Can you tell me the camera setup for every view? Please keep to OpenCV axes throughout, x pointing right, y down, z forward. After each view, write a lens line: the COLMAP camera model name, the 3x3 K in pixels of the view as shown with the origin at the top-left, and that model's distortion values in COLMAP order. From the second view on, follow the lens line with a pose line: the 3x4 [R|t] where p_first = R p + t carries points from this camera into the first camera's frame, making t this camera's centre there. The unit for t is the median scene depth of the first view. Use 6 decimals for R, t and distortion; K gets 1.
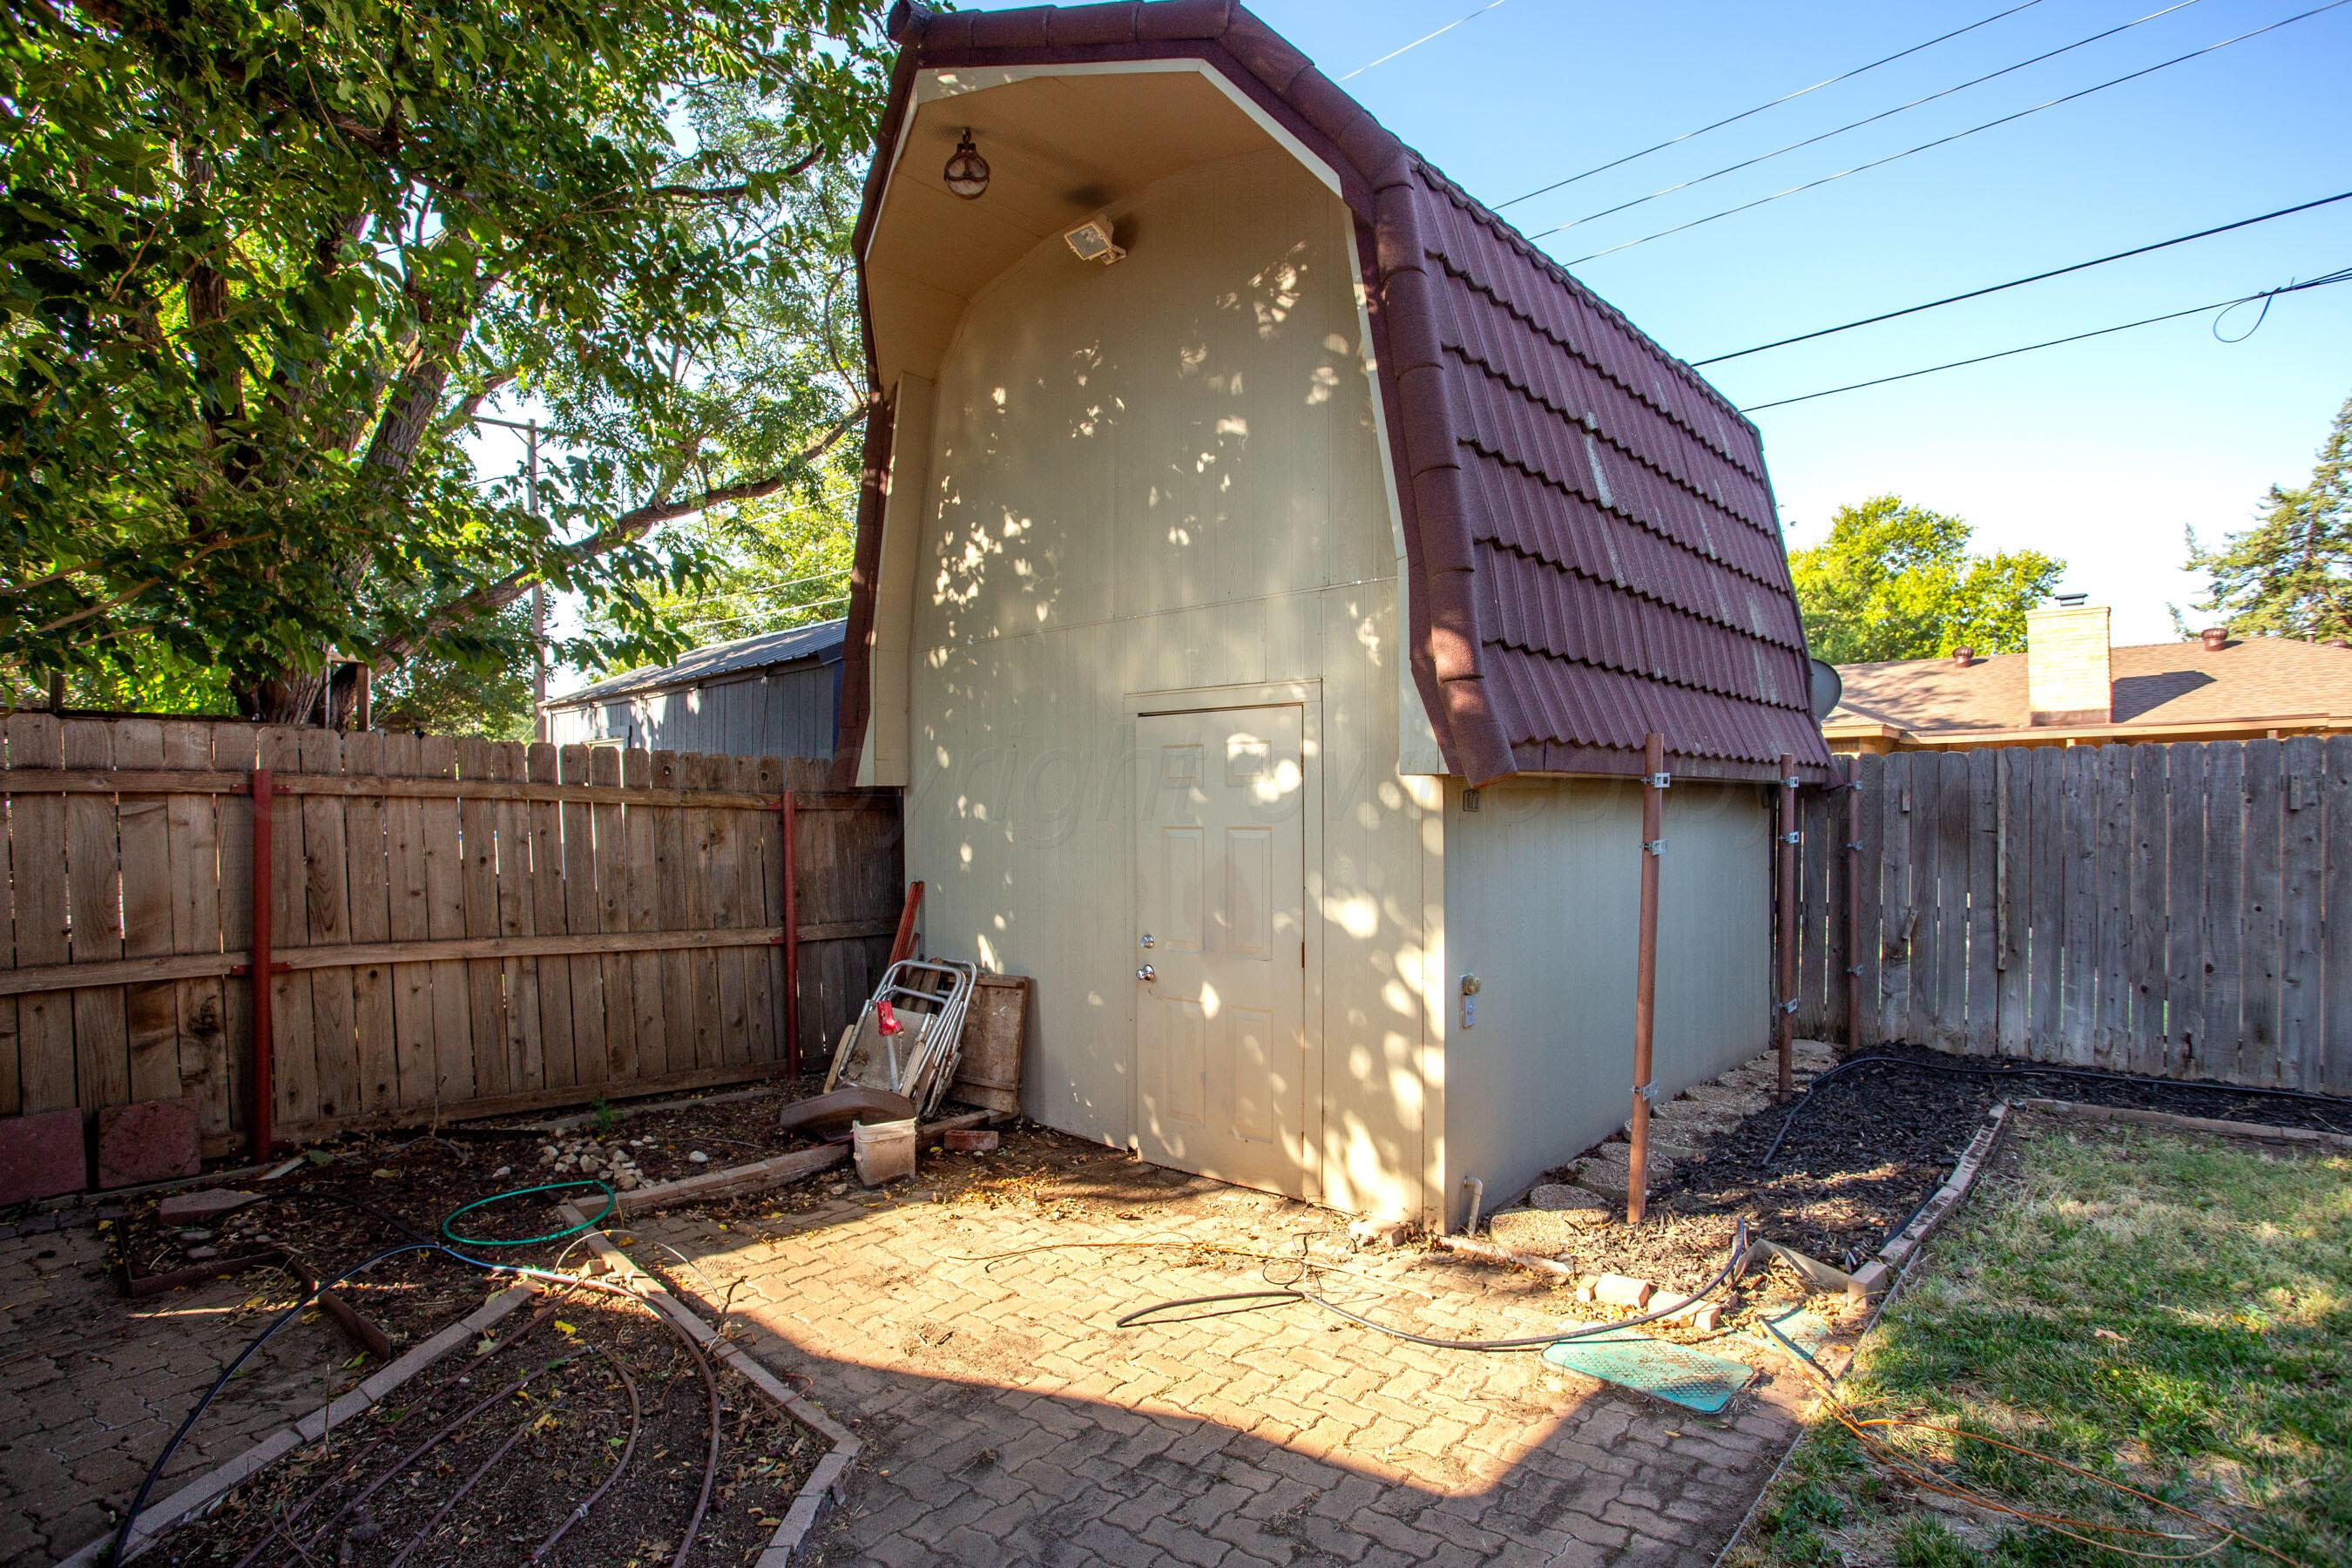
lens RADIAL K [[1167.6, 0, 1176.0], [0, 1167.6, 784.0], [0, 0, 1]] dist [-0.074955, 0.025075]
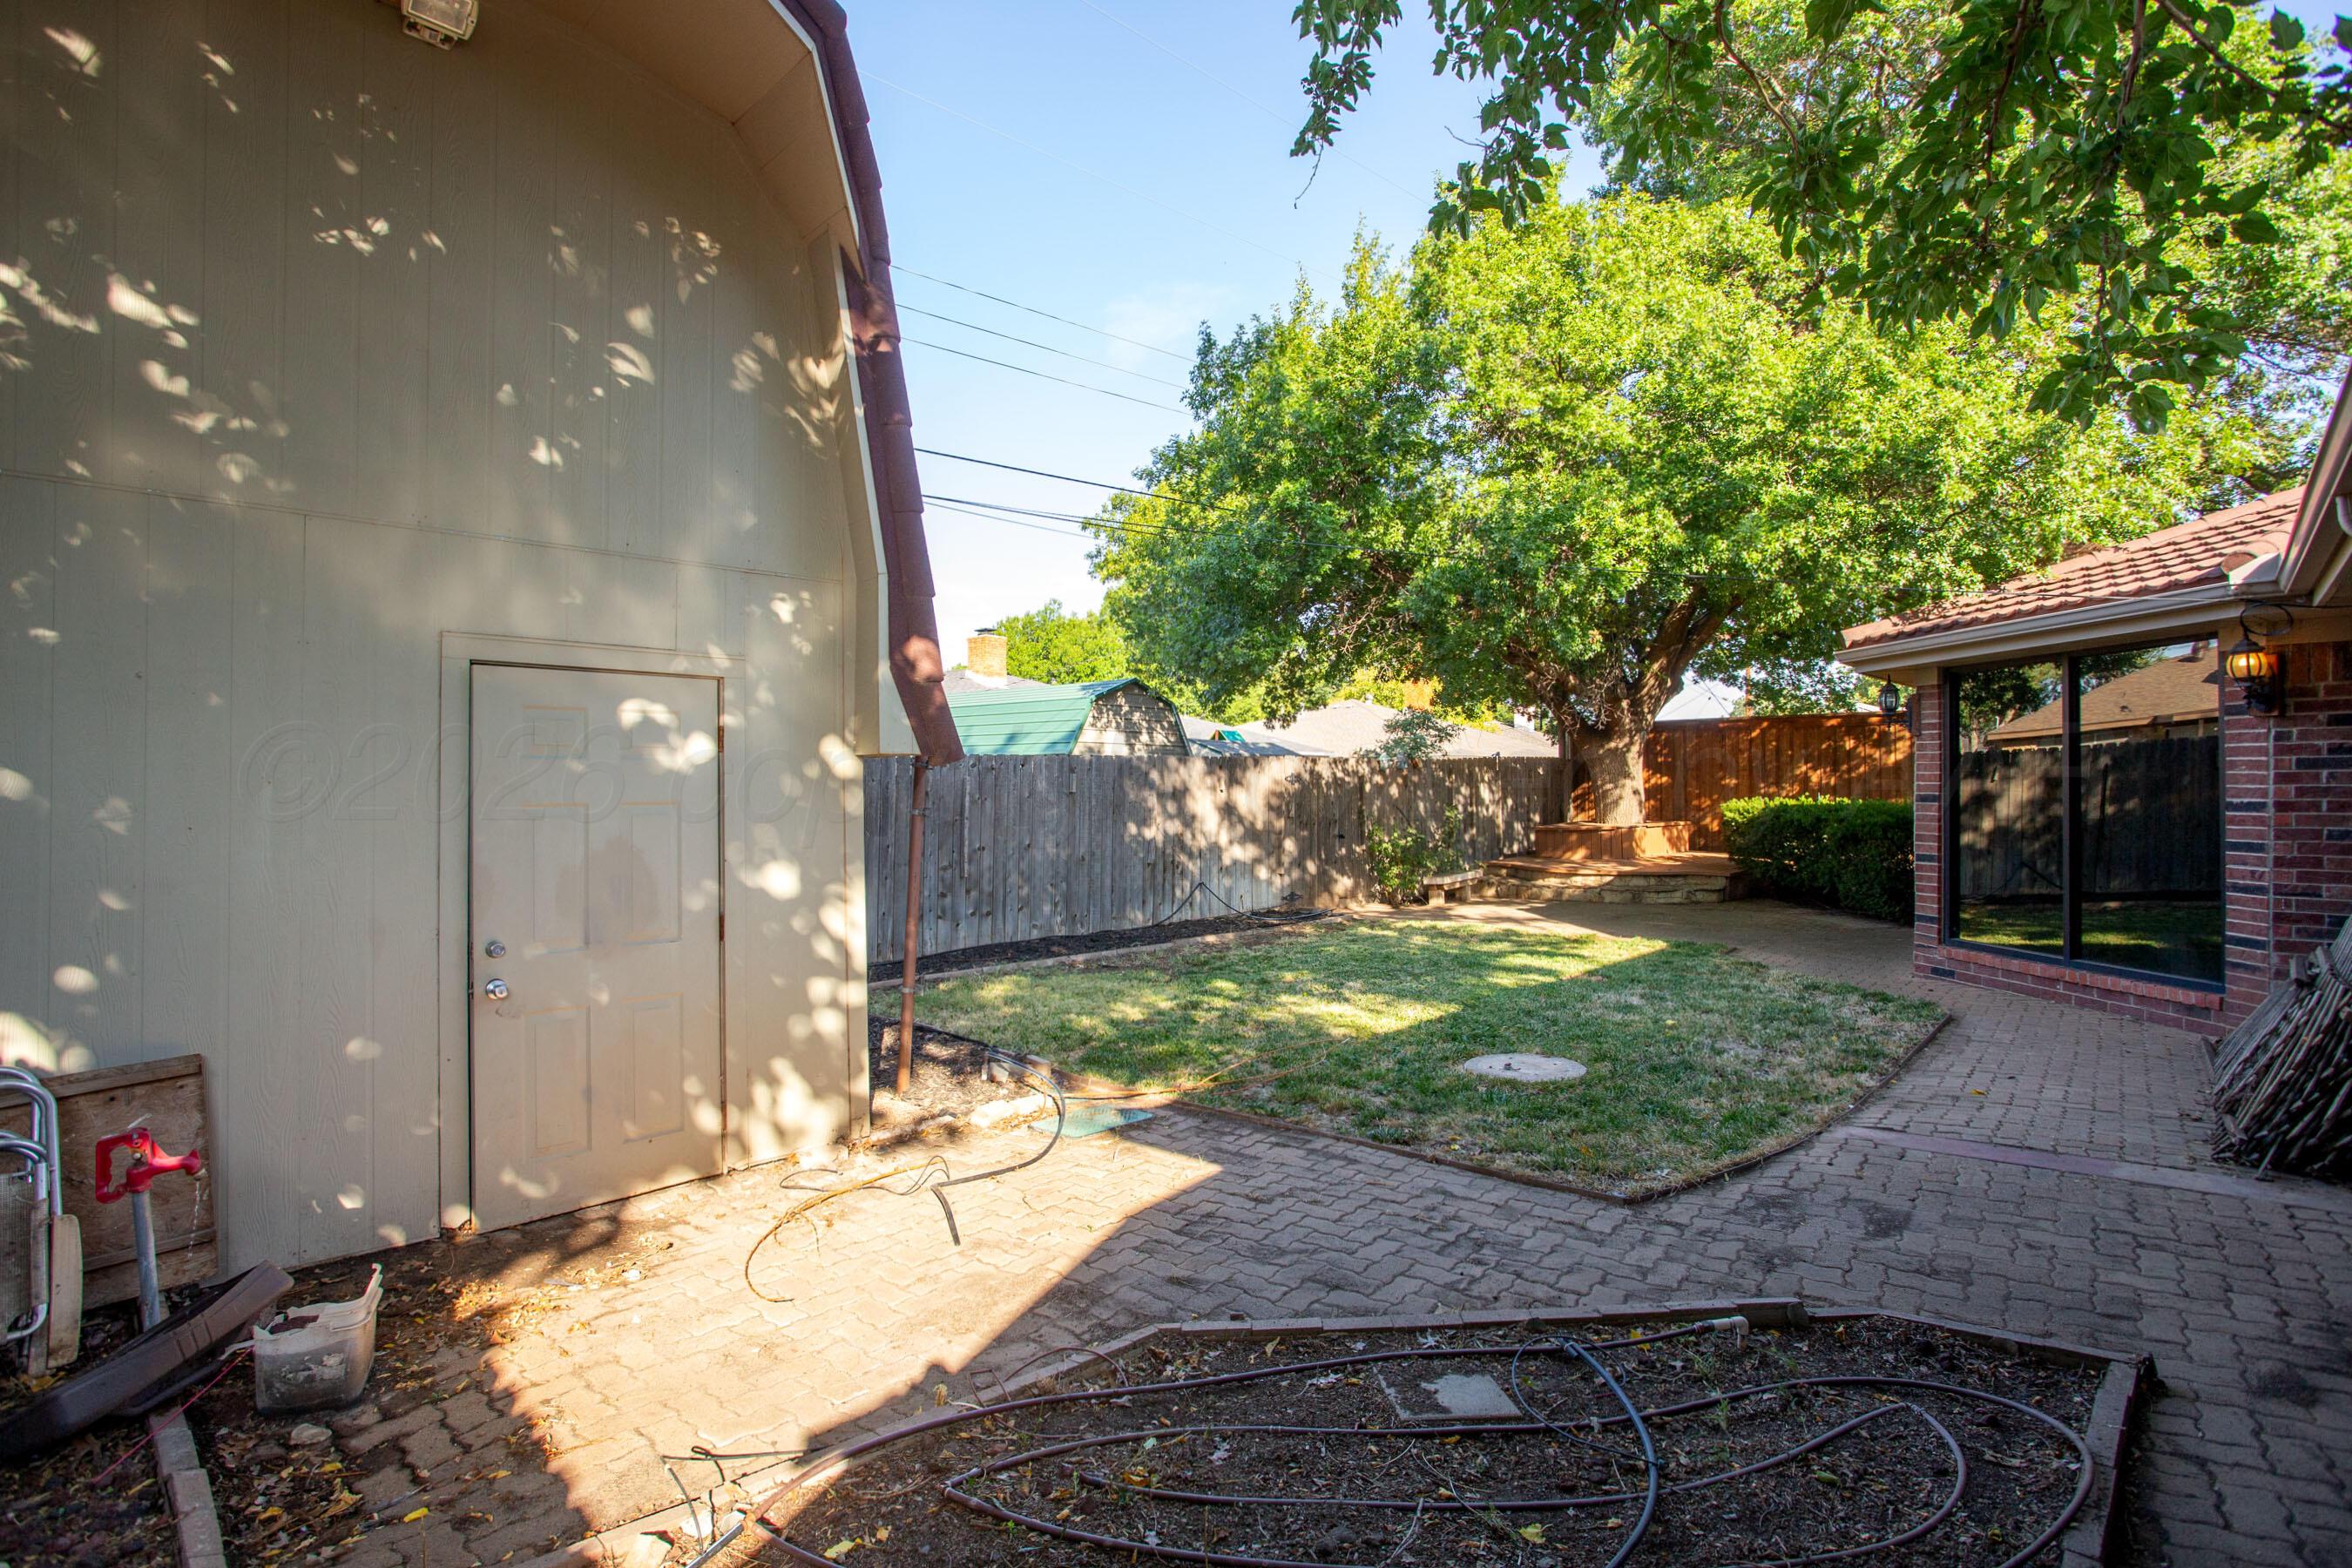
lens RADIAL K [[1175.3, 0, 1177.3], [0, 1175.3, 762.9], [0, 0, 1]] dist [-0.044030, 0.025327]
pose [[0.050791, 0.019102, 0.998527, -0.919676], [-0.014519, 0.999726, -0.018386, 0.017991], [-0.998604, -0.013564, 0.051055, 0.574948]]
